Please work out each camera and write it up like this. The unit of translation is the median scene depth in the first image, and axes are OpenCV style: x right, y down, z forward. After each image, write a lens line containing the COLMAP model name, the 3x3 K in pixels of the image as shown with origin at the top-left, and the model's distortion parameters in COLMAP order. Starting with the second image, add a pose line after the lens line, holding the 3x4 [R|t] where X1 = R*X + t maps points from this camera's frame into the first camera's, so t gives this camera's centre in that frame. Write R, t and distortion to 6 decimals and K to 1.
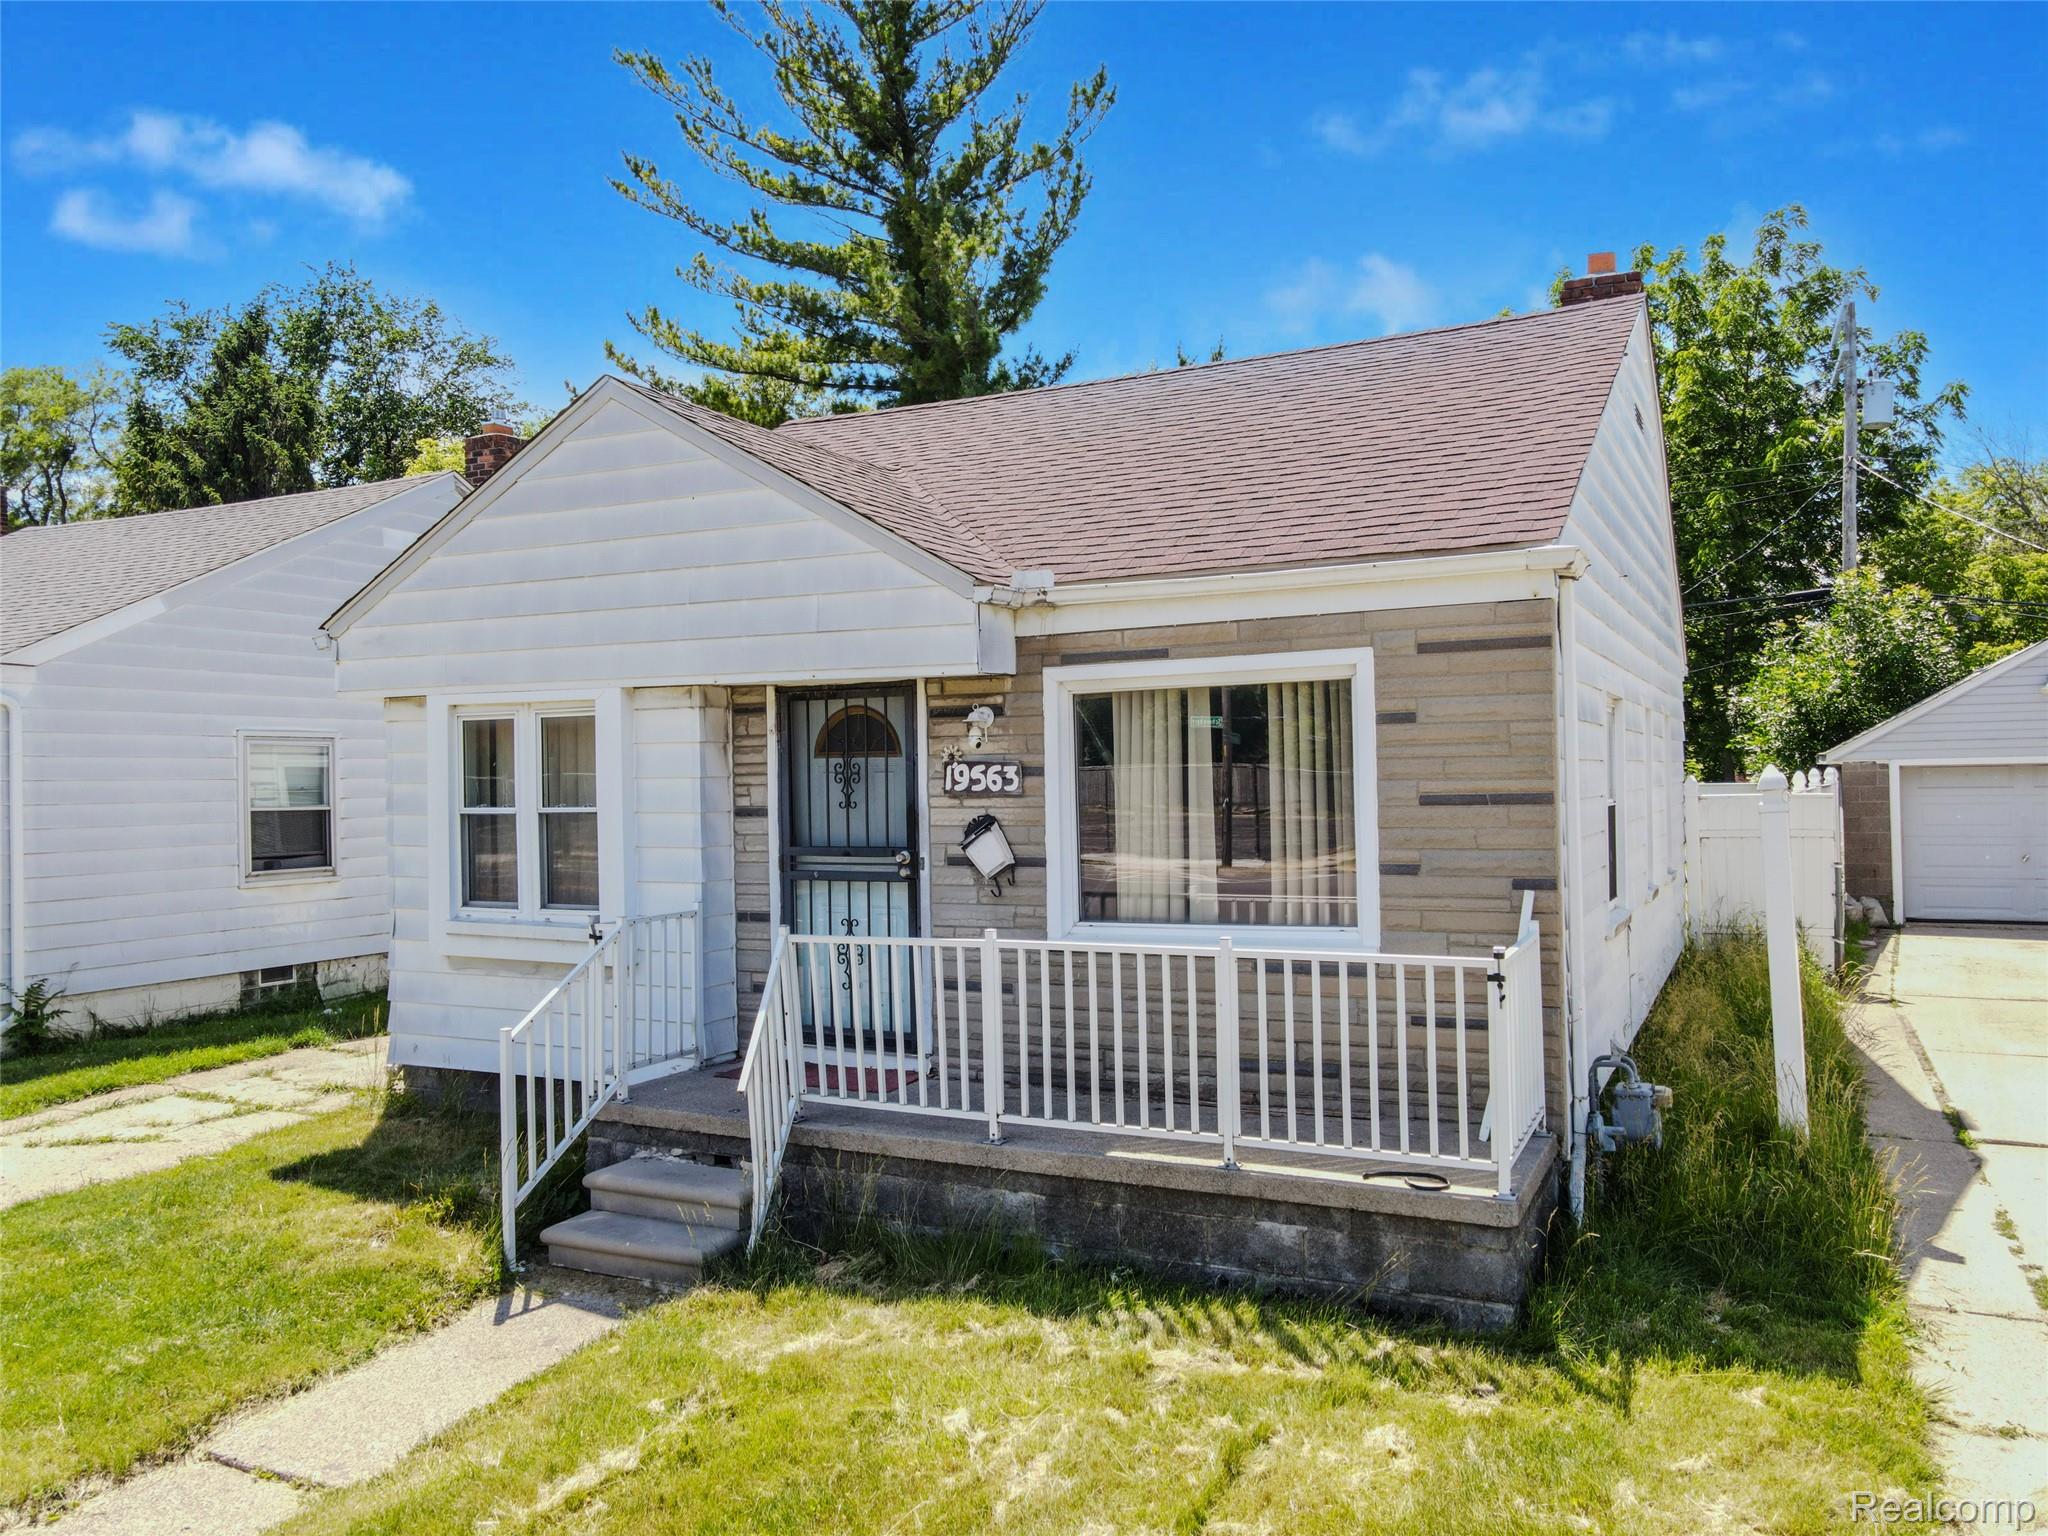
lens RADIAL K [[1497.9, 0, 1024.0], [0, 1497.9, 768.0], [0, 0, 1]] dist [-0.003805, 0.027098]
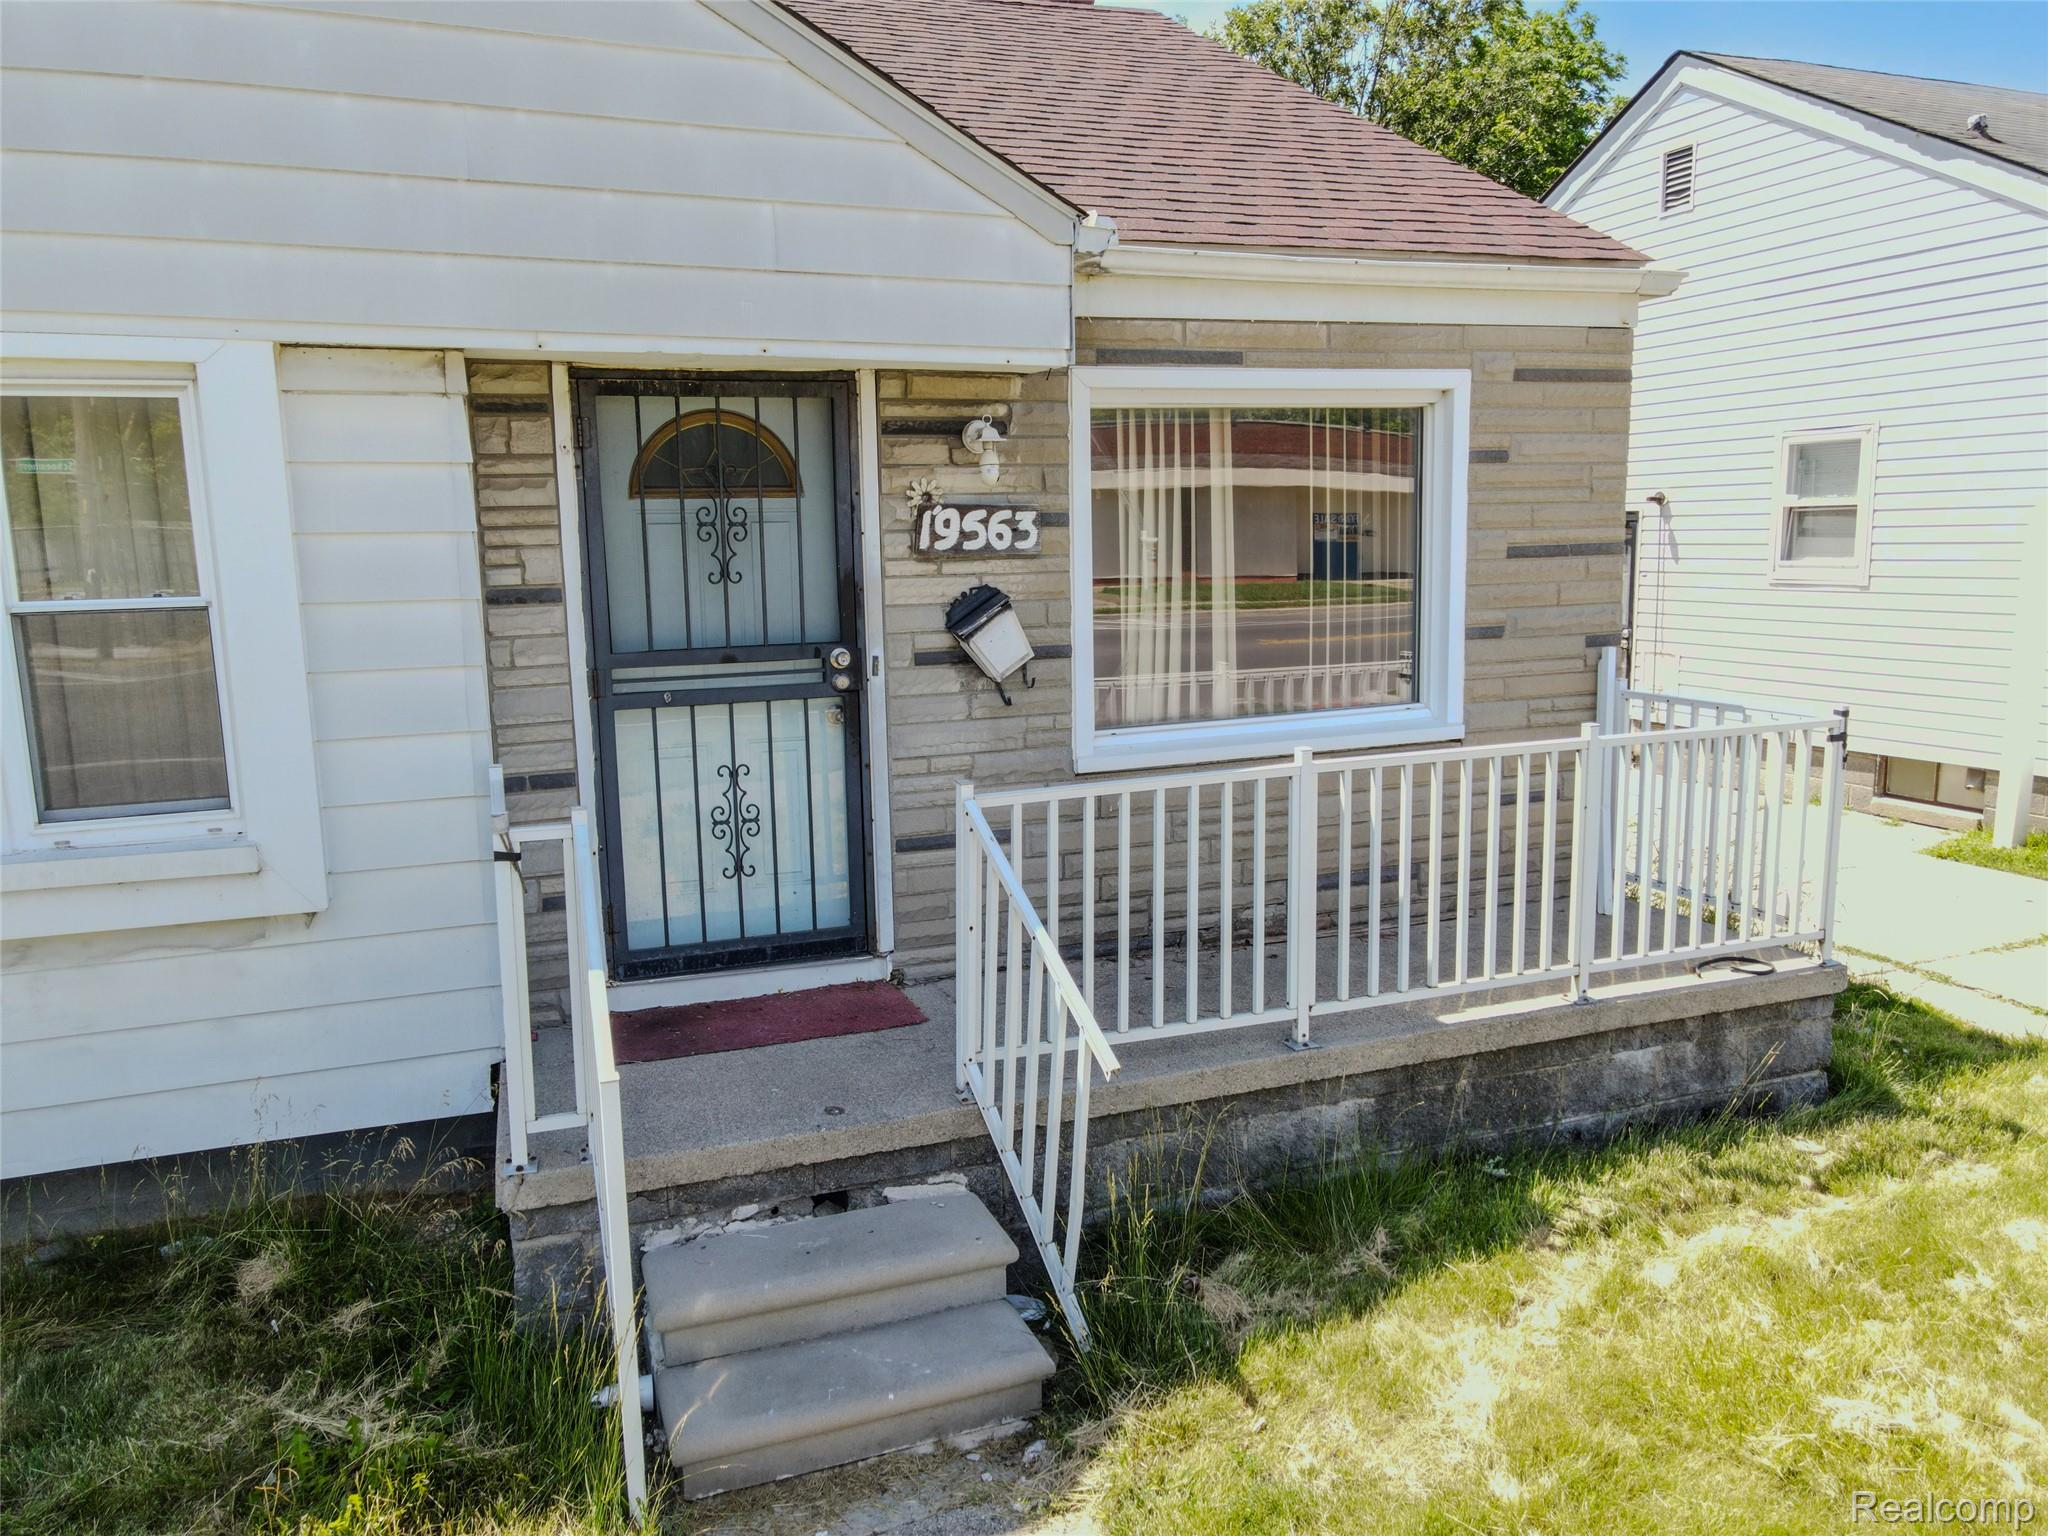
lens RADIAL K [[1509.3, 0, 1012.3], [0, 1509.3, 760.6], [0, 0, 1]] dist [-0.006643, 0.014014]
pose [[0.679800, -0.110745, 0.724988, -0.533671], [0.005557, 0.989283, 0.145906, 0.010614], [-0.733376, -0.095158, 0.673130, 0.551256]]
